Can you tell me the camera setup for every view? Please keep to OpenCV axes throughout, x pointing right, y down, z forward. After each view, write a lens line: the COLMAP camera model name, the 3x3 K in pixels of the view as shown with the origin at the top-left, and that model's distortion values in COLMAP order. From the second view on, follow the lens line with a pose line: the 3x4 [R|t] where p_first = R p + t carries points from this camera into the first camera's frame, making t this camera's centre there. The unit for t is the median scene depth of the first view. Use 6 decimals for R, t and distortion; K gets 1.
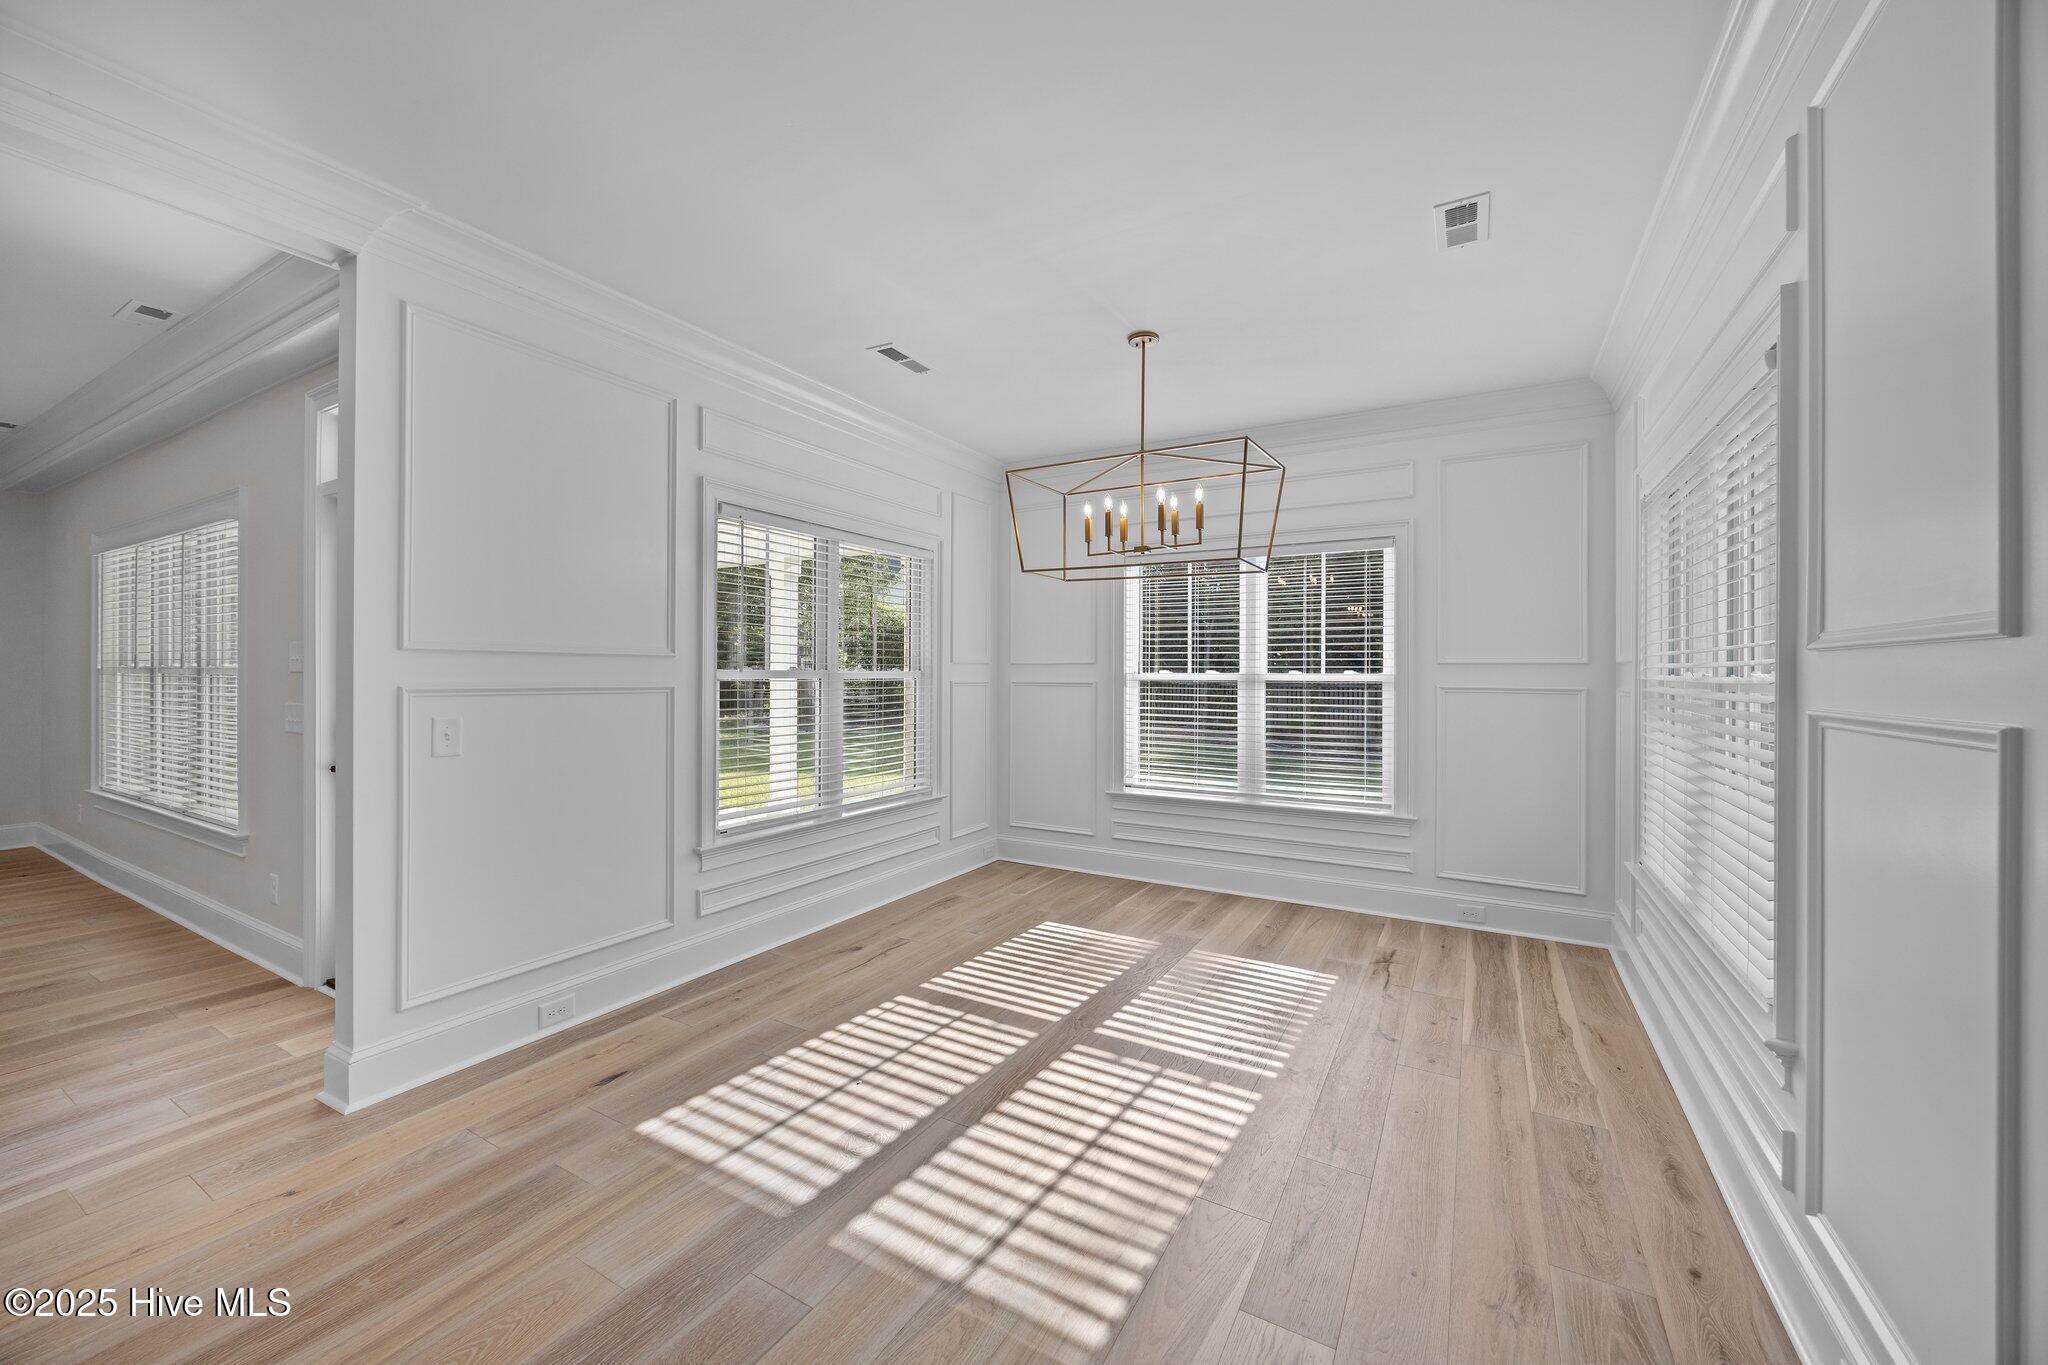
lens RADIAL K [[784.7, 0, 1020.1], [0, 784.7, 676.0], [0, 0, 1]] dist [-0.007205, 0.002176]
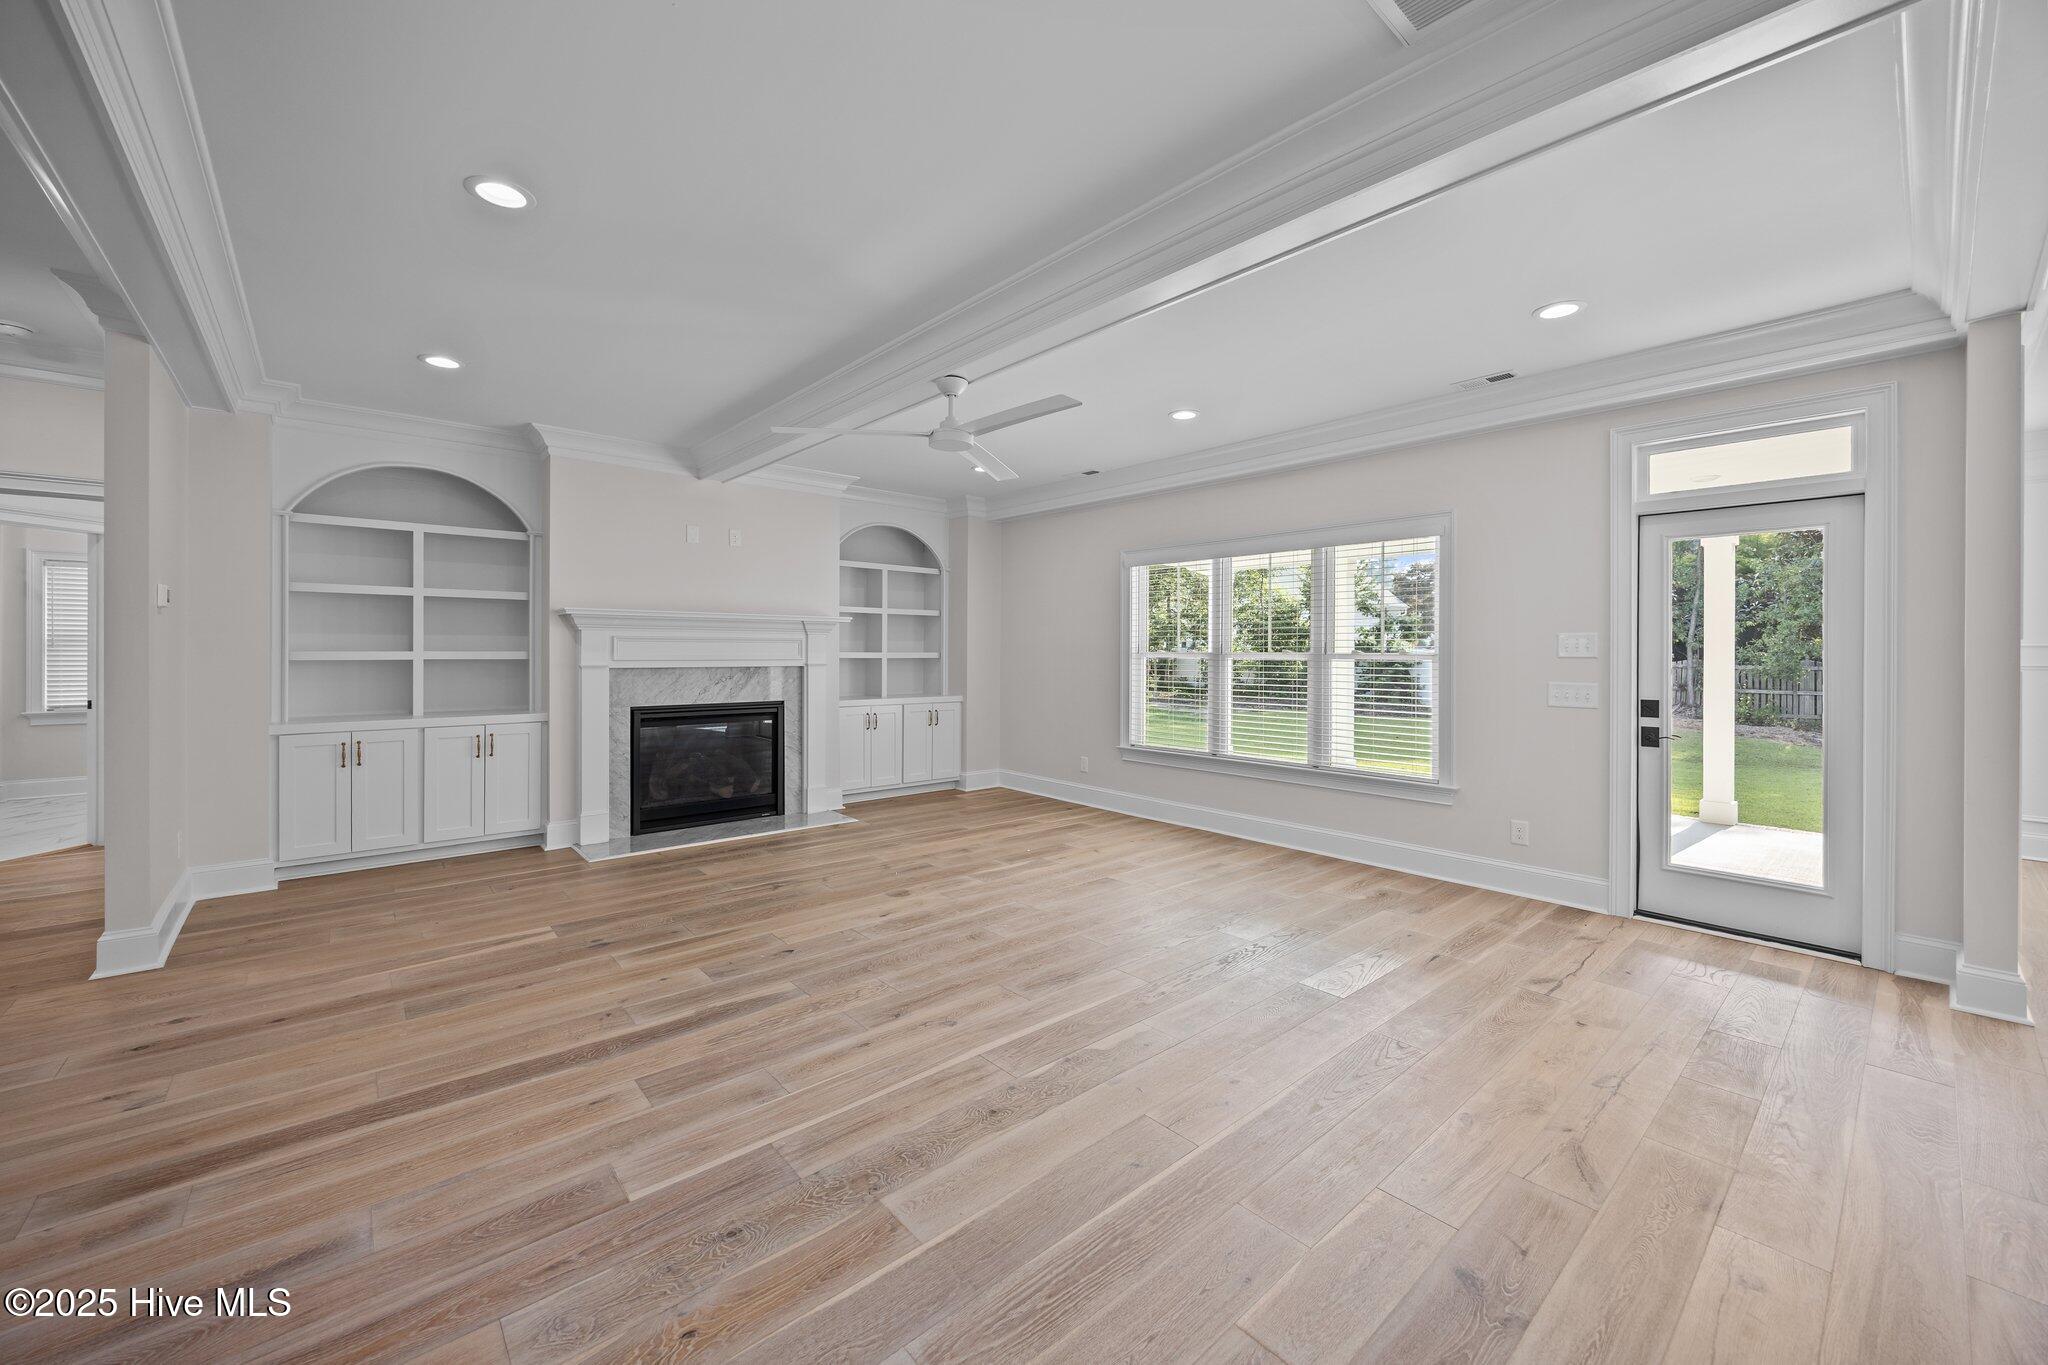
lens RADIAL K [[784.7, 0, 1036.6], [0, 784.7, 656.1], [0, 0, 1]] dist [-0.007205, 0.002176]
pose [[0.950609, 0.000305, -0.310390, -0.969029], [-0.000457, 1.000000, -0.000414, -0.002939], [0.310389, 0.000535, 0.950609, -0.307967]]
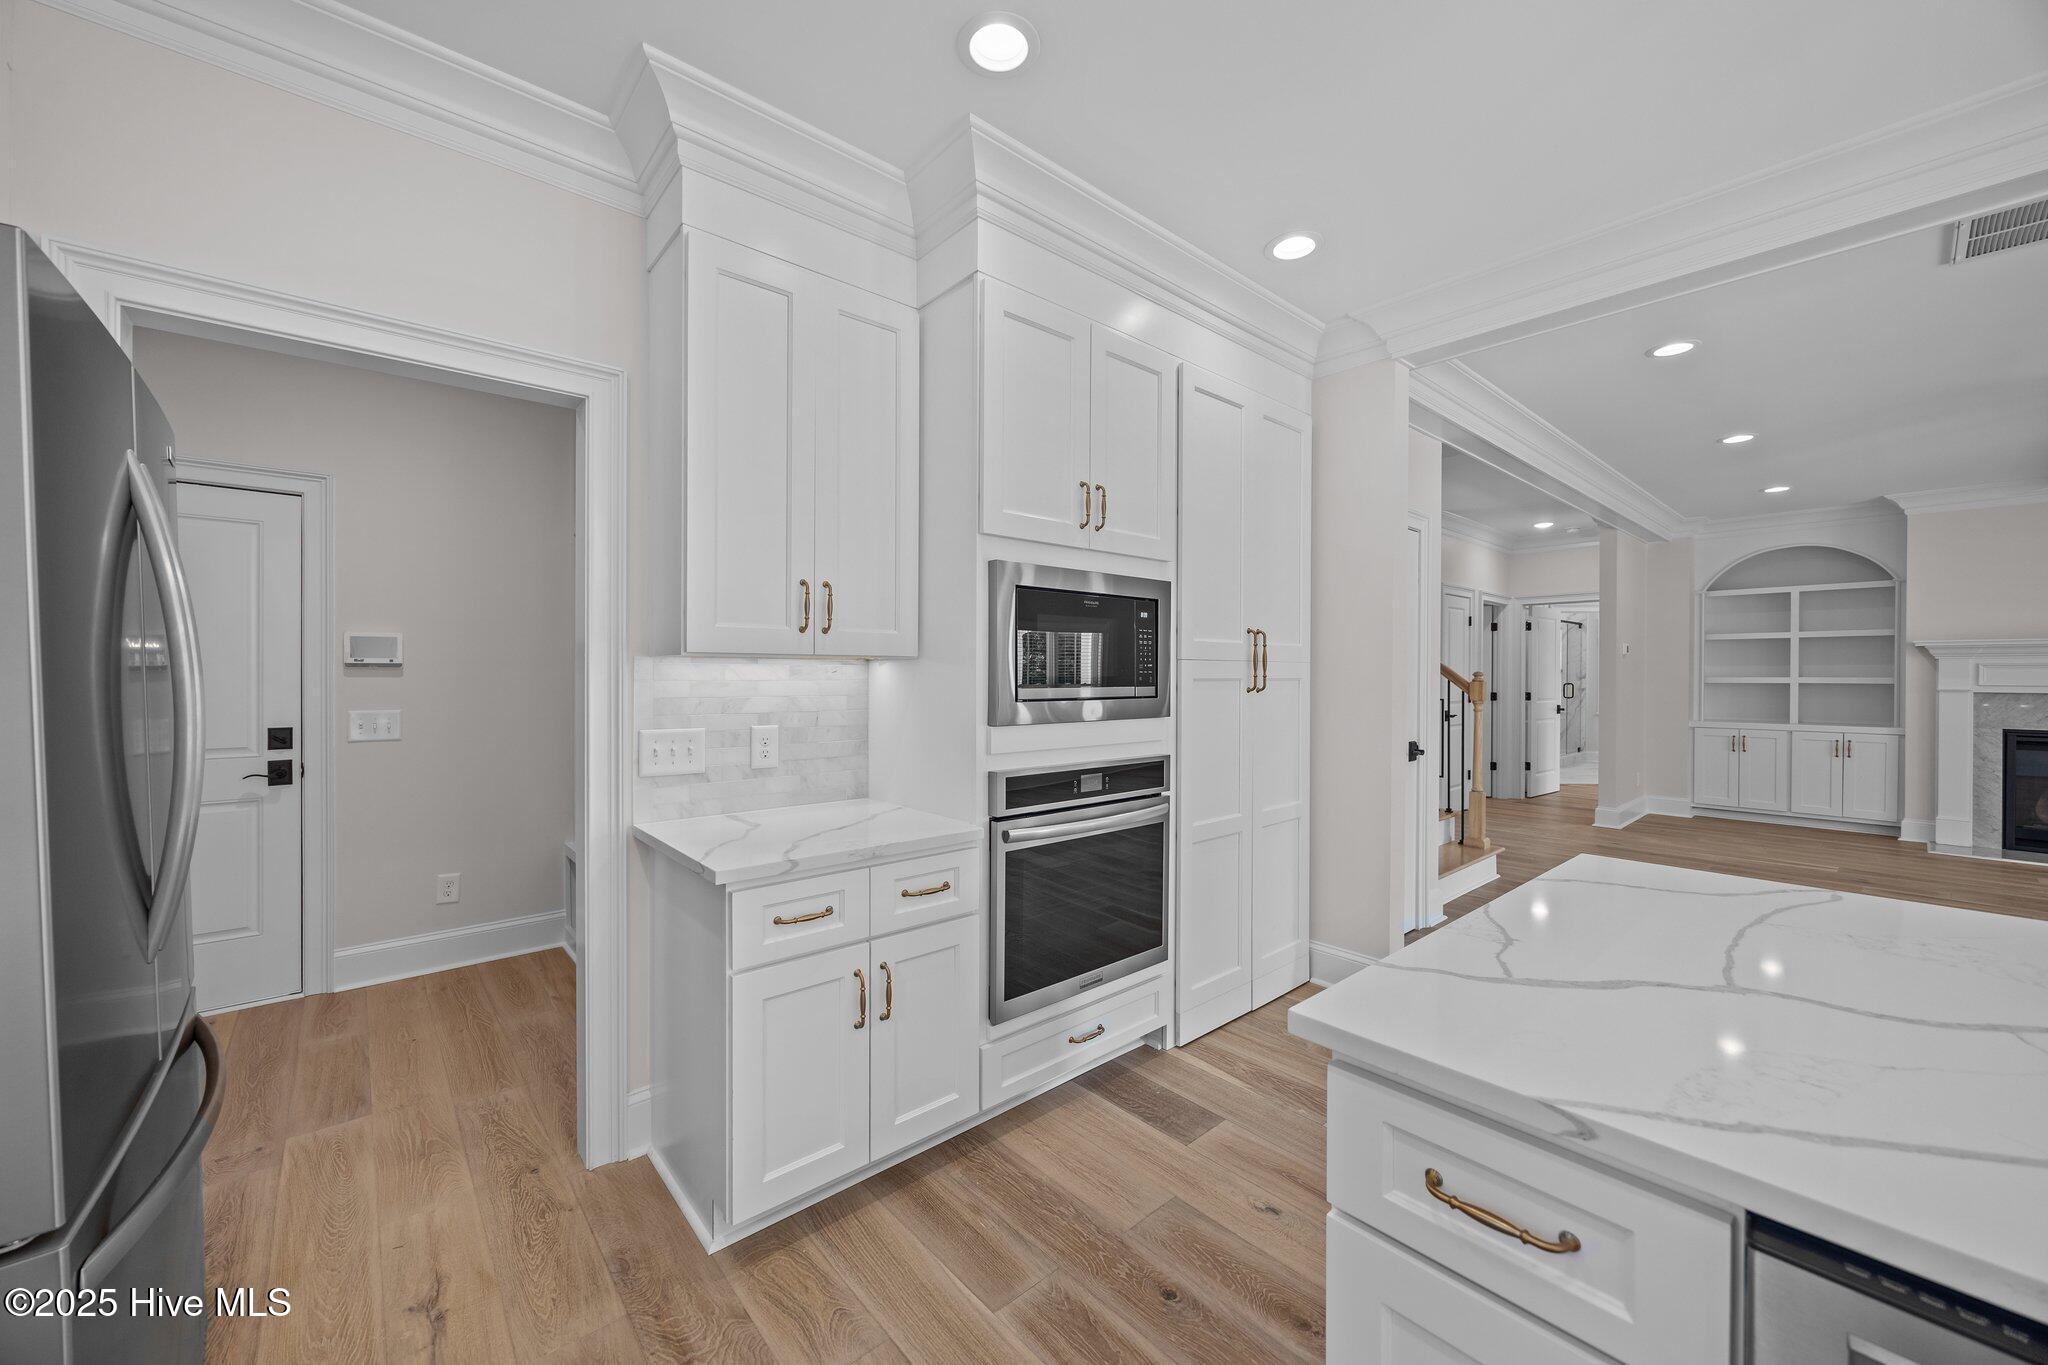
lens RADIAL K [[784.7, 0, 1018.2], [0, 784.7, 677.8], [0, 0, 1]] dist [-0.007205, 0.002176]
pose [[-0.323590, -0.002479, -0.946194, -0.217803], [-0.008072, 0.999967, 0.000141, 0.003166], [0.946163, 0.007683, -0.323599, -0.473870]]
